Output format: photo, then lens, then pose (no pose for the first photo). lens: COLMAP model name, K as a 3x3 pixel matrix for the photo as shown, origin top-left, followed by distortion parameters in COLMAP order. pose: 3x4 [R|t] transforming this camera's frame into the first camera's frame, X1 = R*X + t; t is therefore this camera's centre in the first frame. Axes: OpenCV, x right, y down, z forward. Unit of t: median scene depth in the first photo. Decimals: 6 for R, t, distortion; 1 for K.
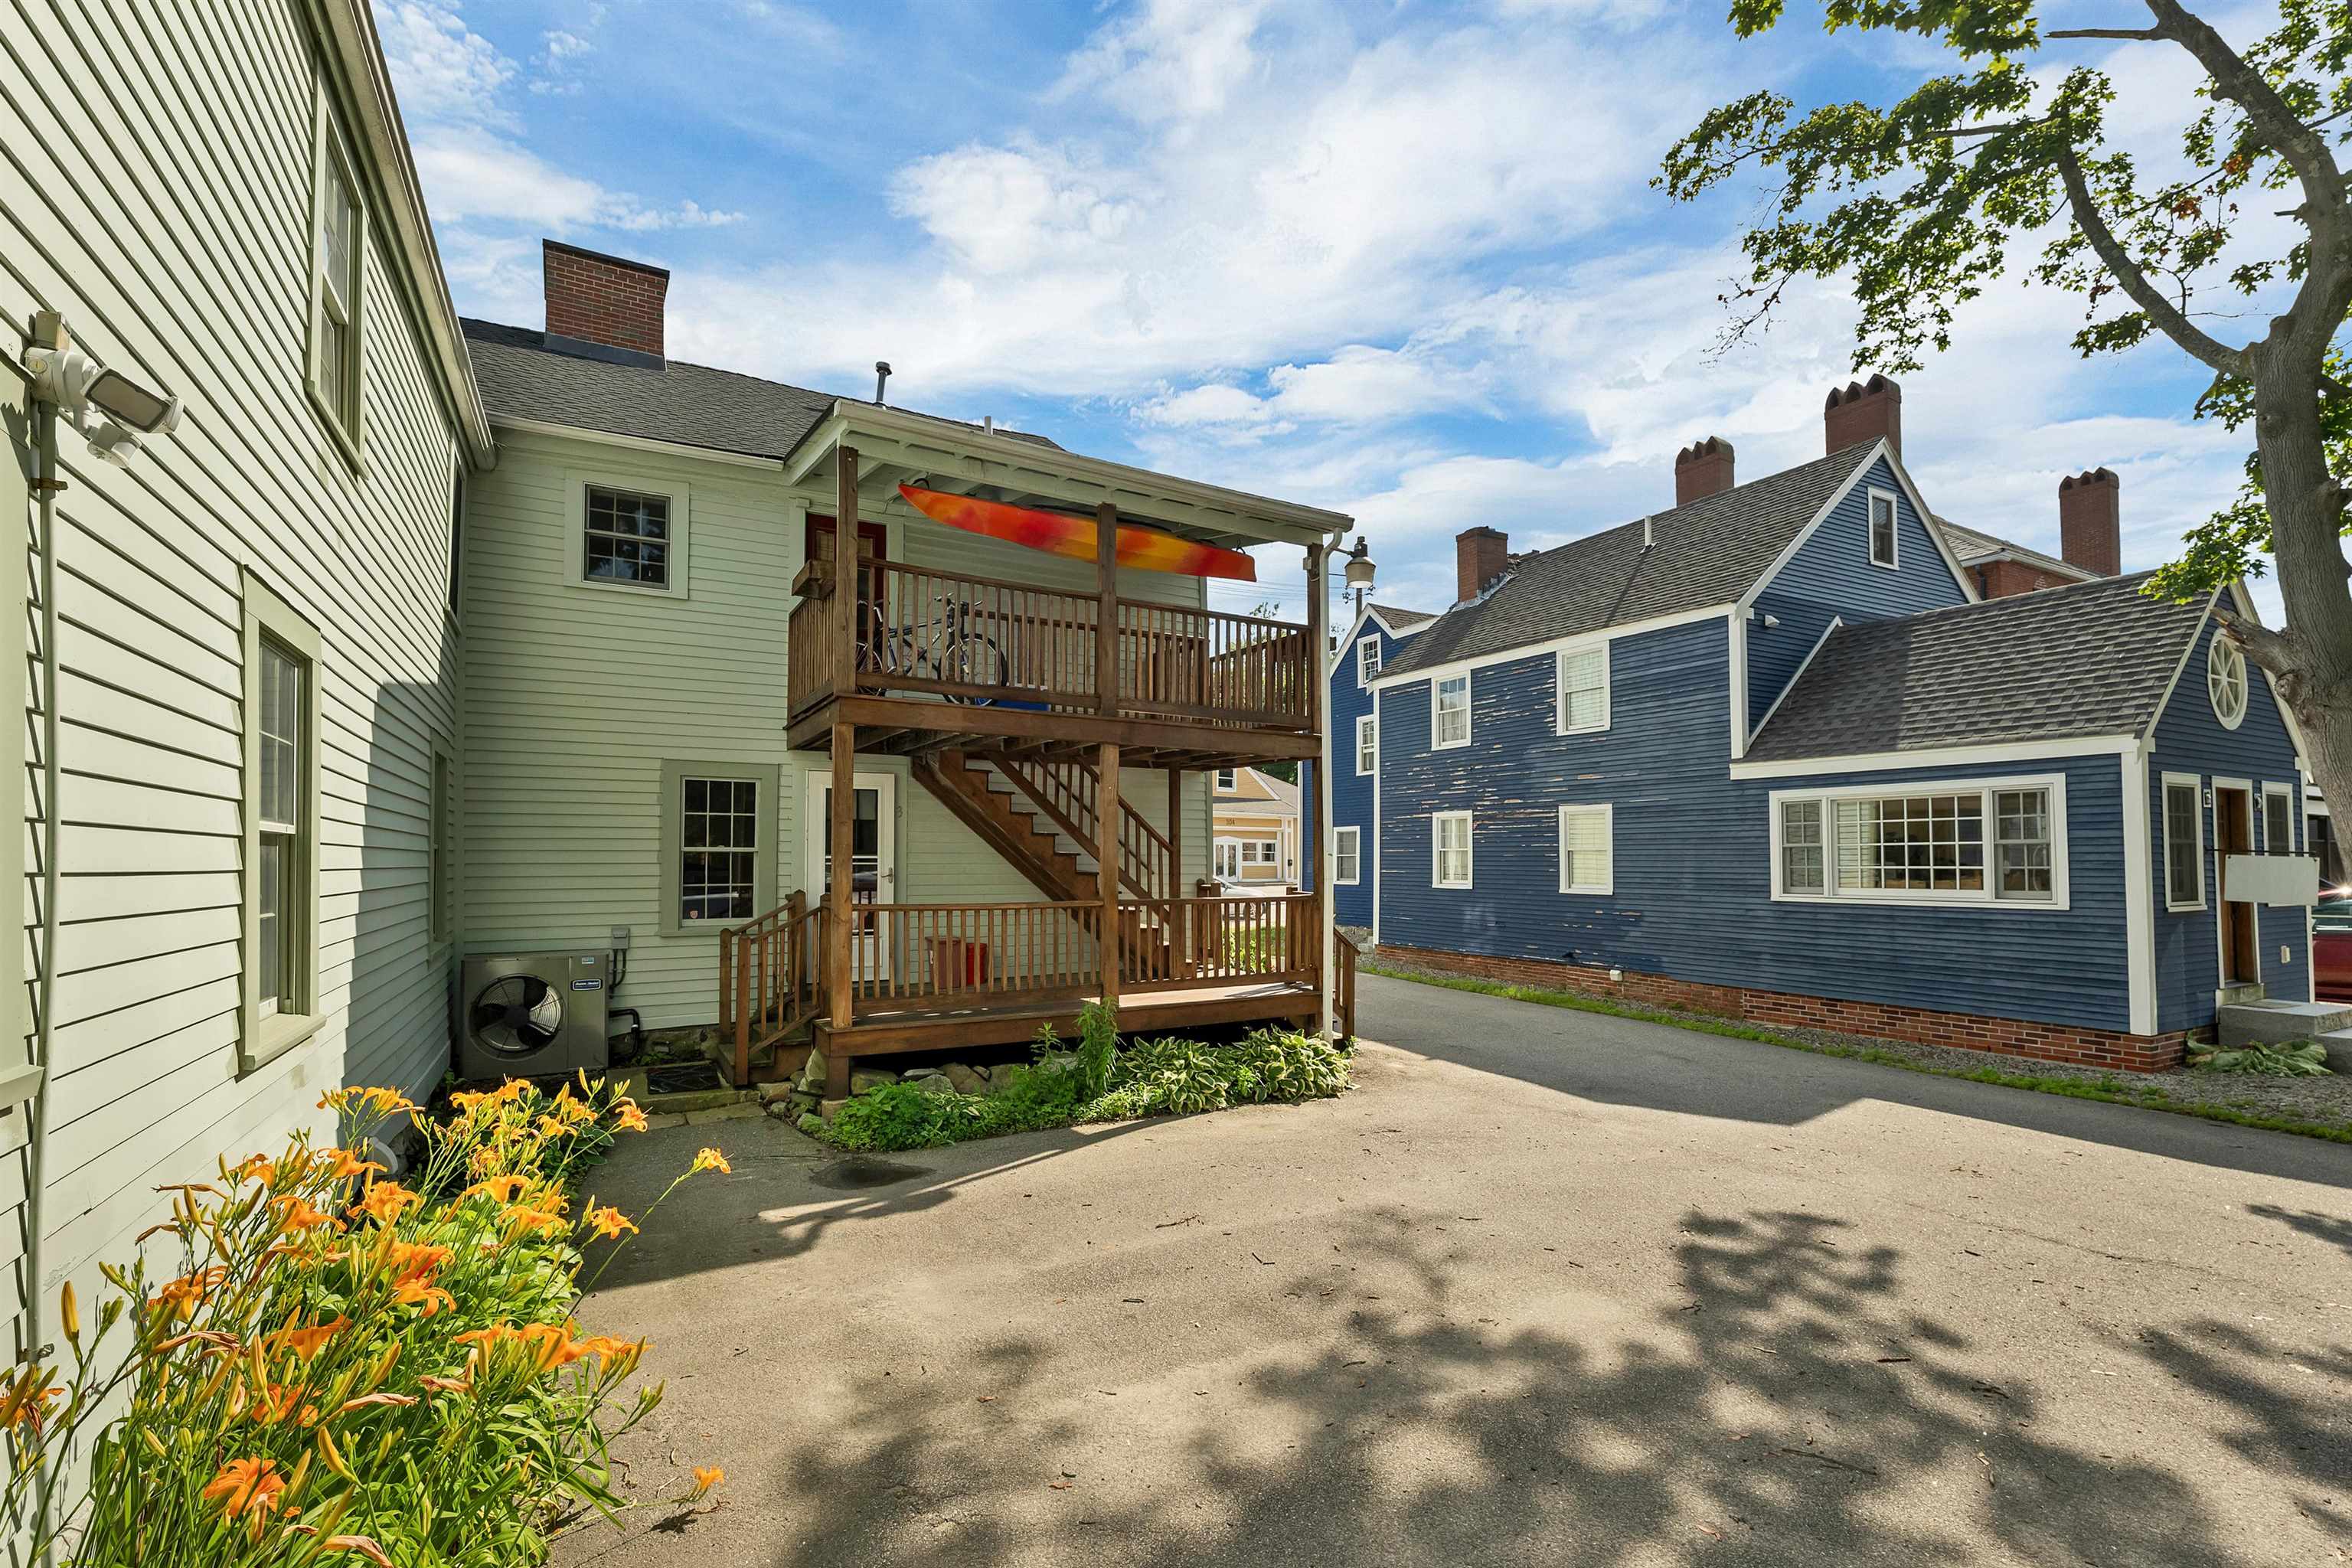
lens RADIAL K [[1006.0, 0, 1105.3], [0, 1006.0, 817.1], [0, 0, 1]] dist [0.001669, -0.000611]
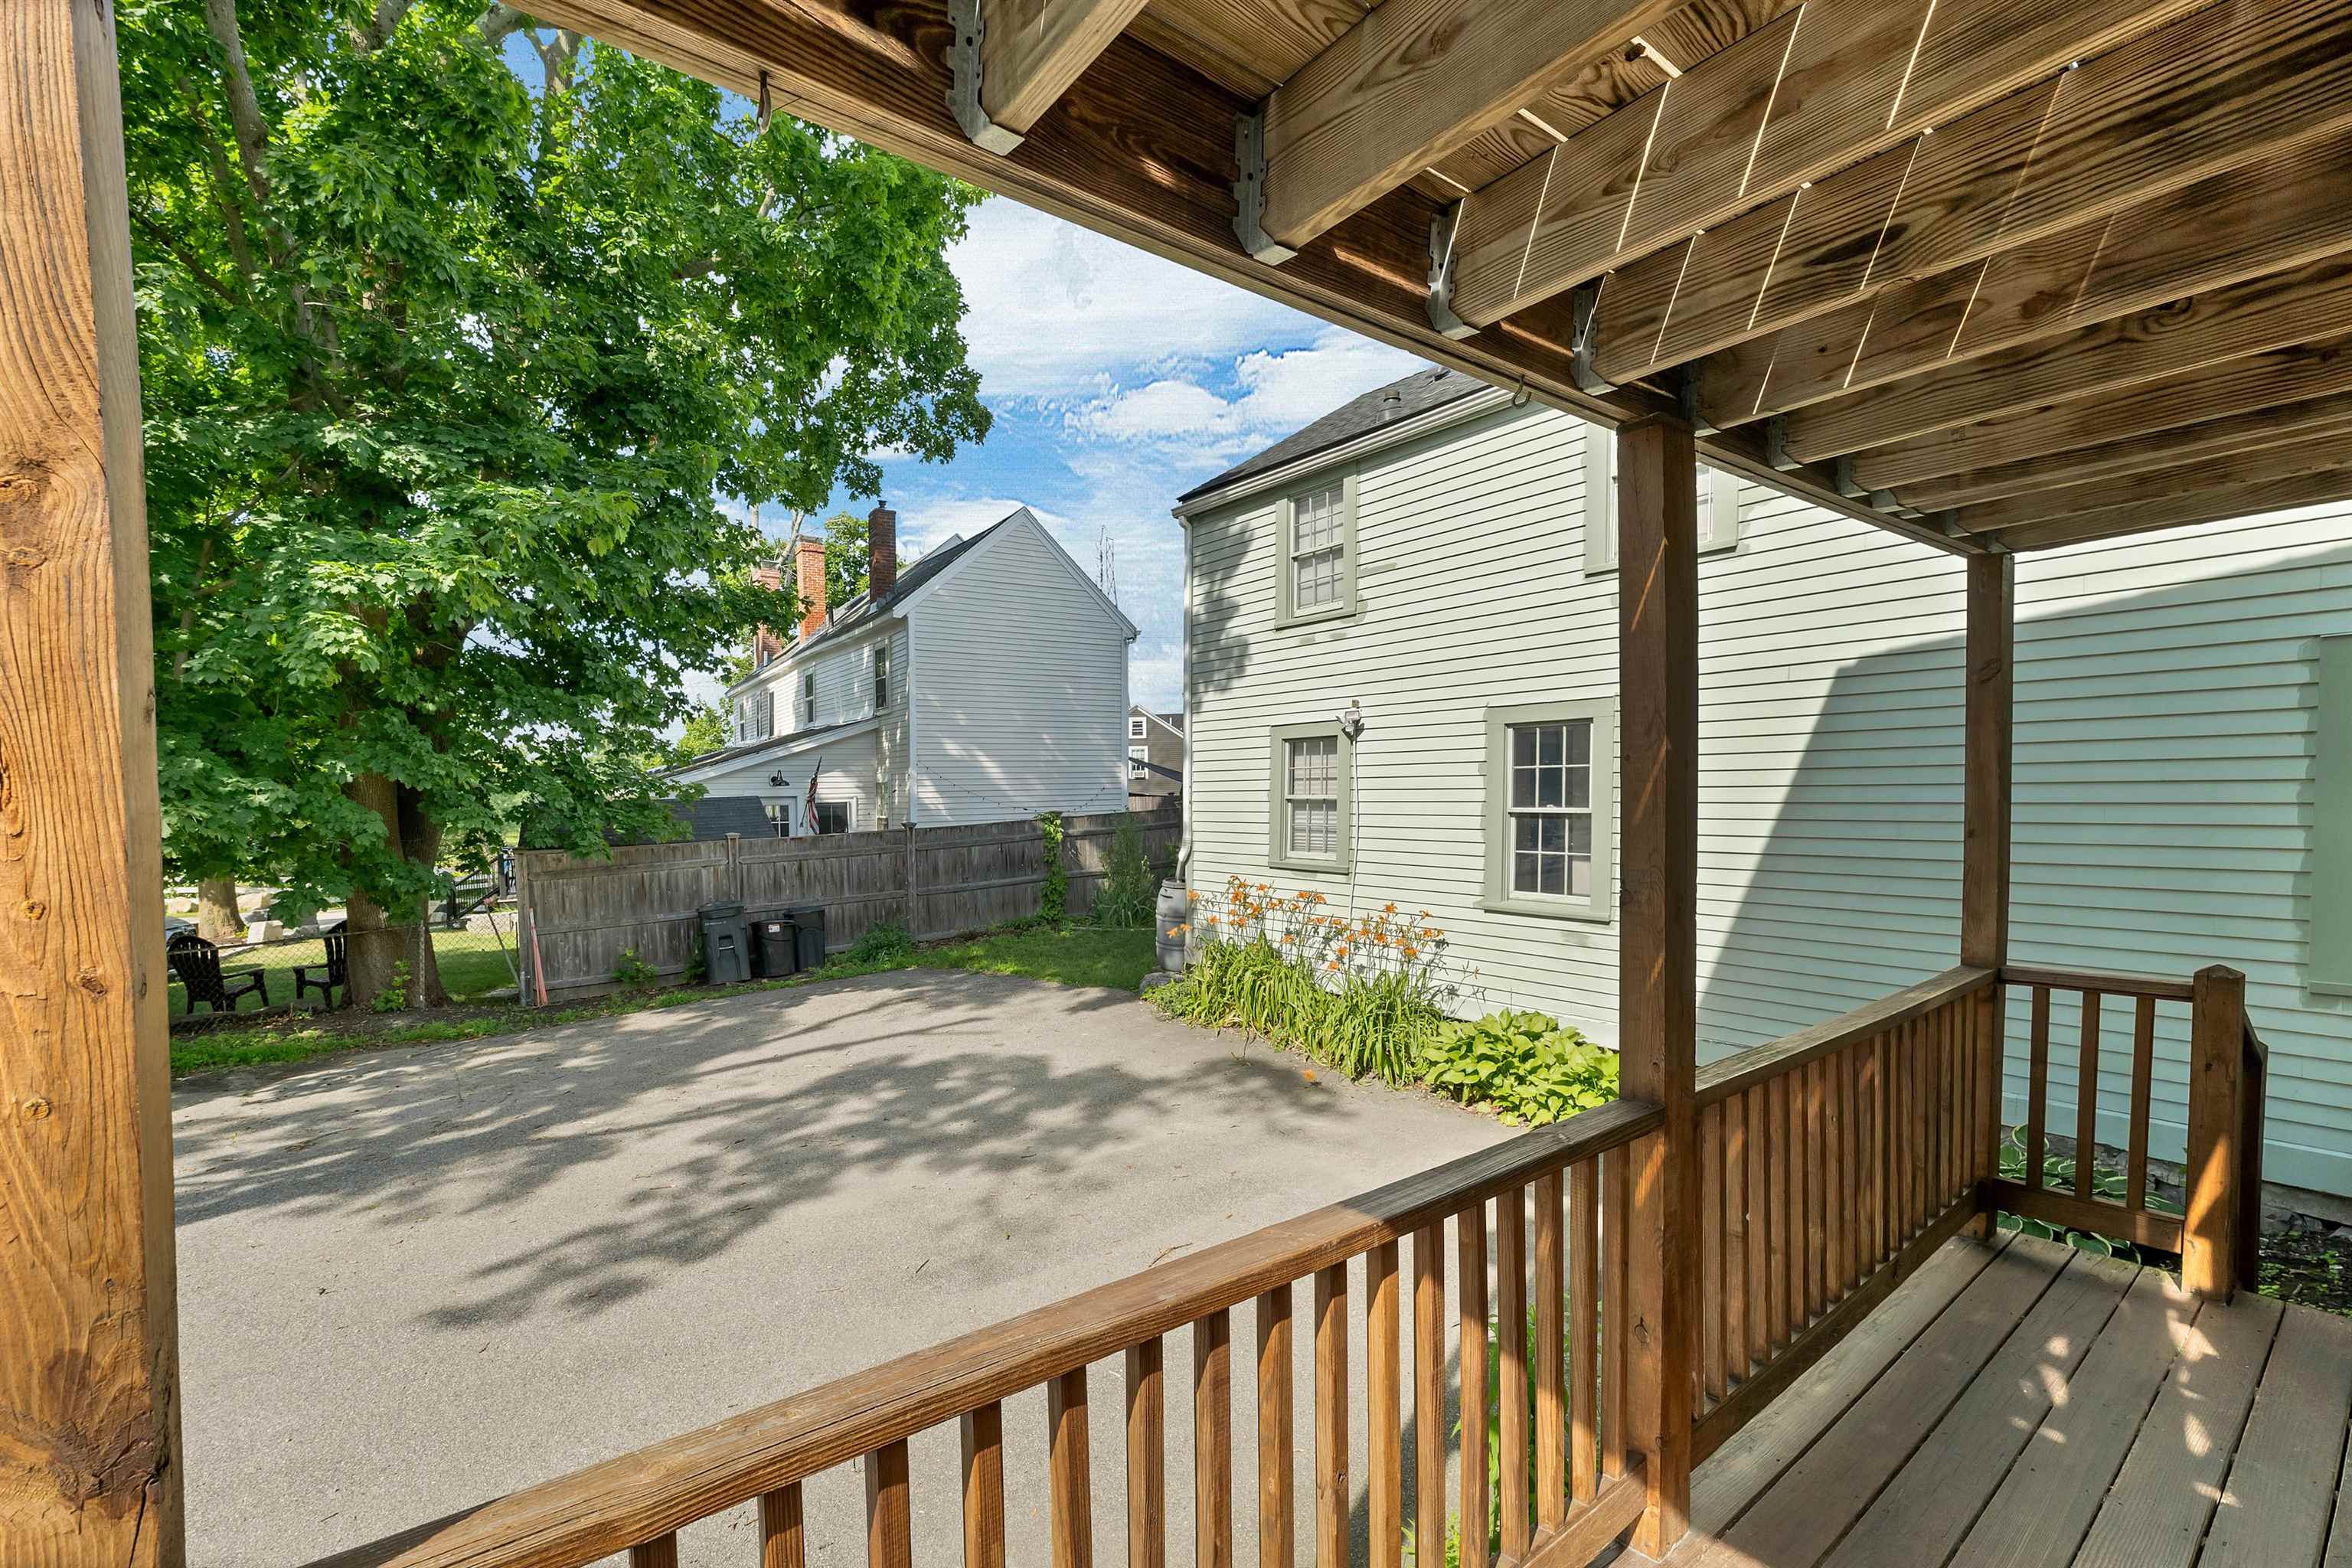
lens RADIAL K [[1009.4, 0, 1100.4], [0, 1009.4, 824.1], [0, 0, 1]] dist [0.002854, -0.000196]
pose [[-0.991181, 0.020790, -0.130877, 0.221317], [0.022087, 0.999720, -0.008467, 0.019607], [0.130664, -0.011283, -0.991362, 1.429506]]
